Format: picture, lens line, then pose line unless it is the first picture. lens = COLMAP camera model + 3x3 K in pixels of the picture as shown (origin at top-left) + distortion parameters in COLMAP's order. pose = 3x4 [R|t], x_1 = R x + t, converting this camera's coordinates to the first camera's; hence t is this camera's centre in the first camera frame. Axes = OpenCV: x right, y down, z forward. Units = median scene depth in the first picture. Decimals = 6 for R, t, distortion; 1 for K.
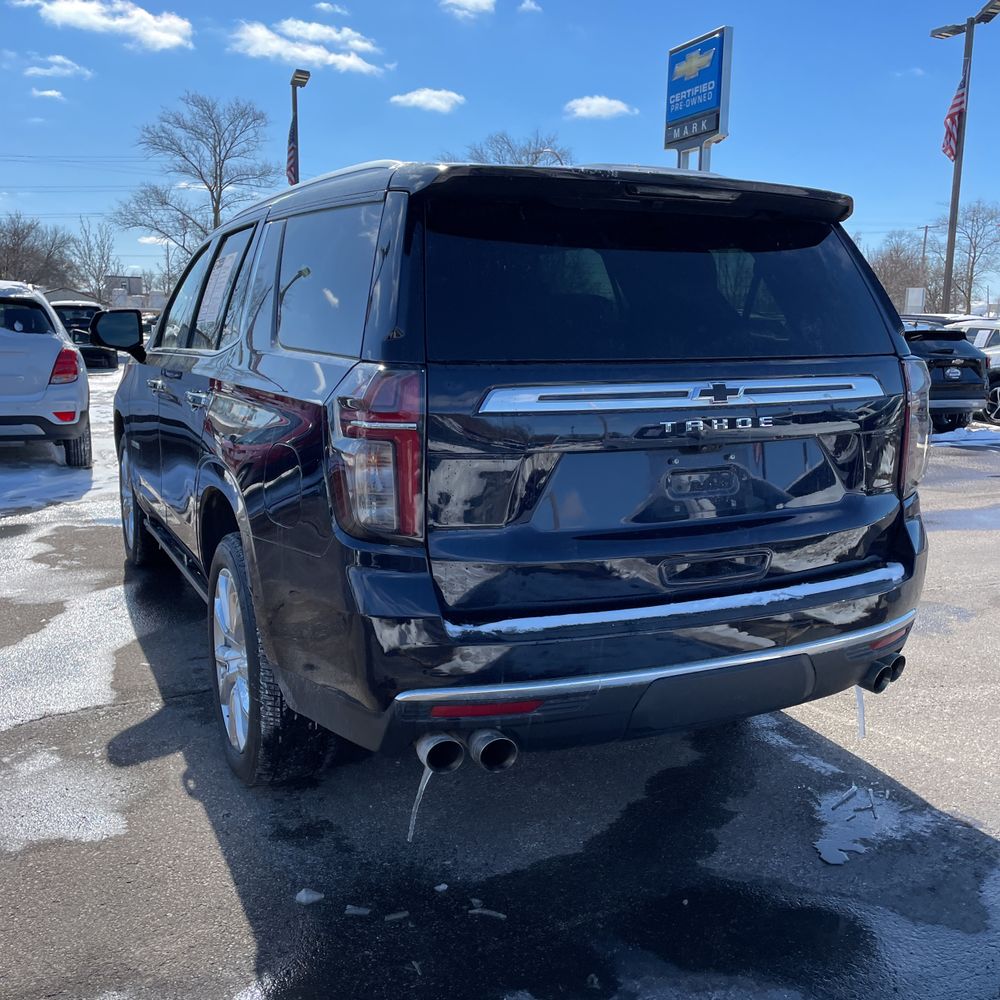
lens RADIAL K [[1010.7, 0, 507.0], [0, 1010.7, 495.2], [0, 0, 1]] dist [0.106859, -0.144135]
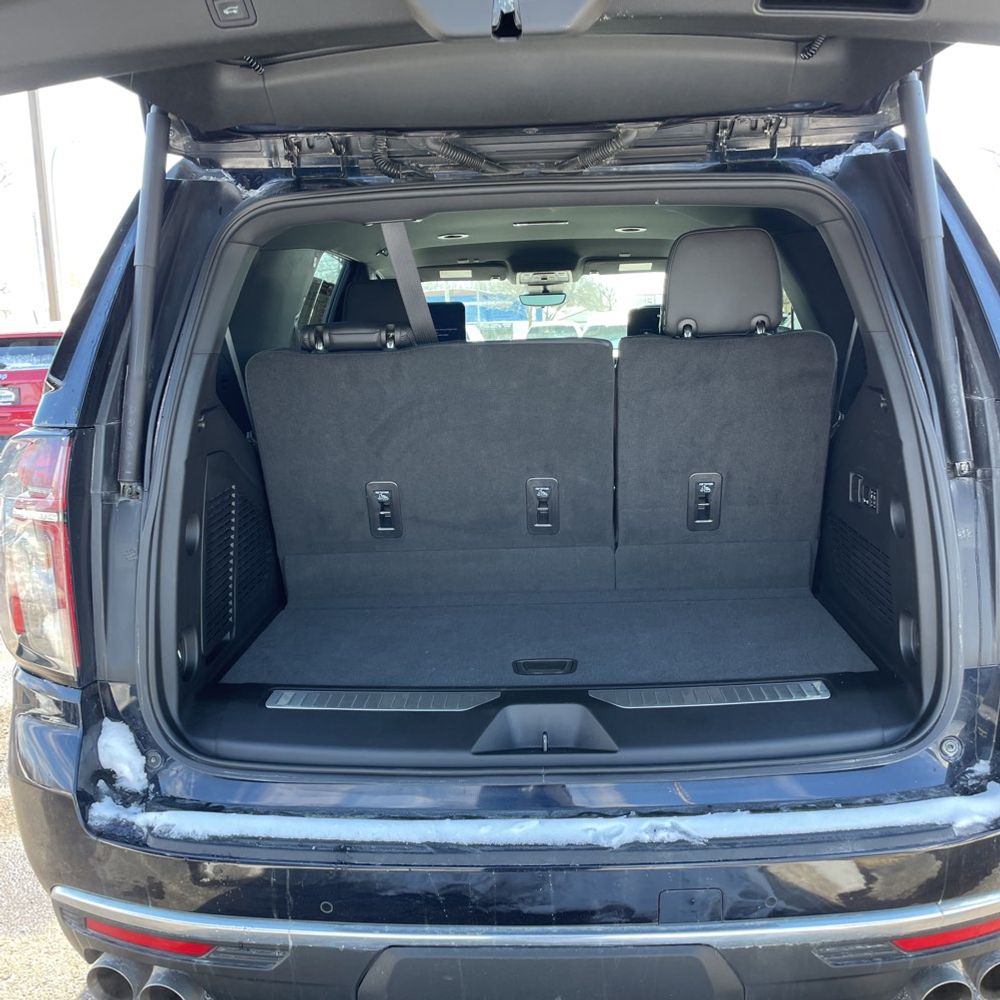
lens RADIAL K [[1010.7, 0, 507.0], [0, 1010.7, 495.2], [0, 0, 1]] dist [0.106859, -0.144135]
pose [[0.876272, 0.038794, -0.480253, 0.443564], [-0.041511, 0.999126, 0.004967, -0.084677], [0.480026, 0.015583, 0.877116, 0.442845]]
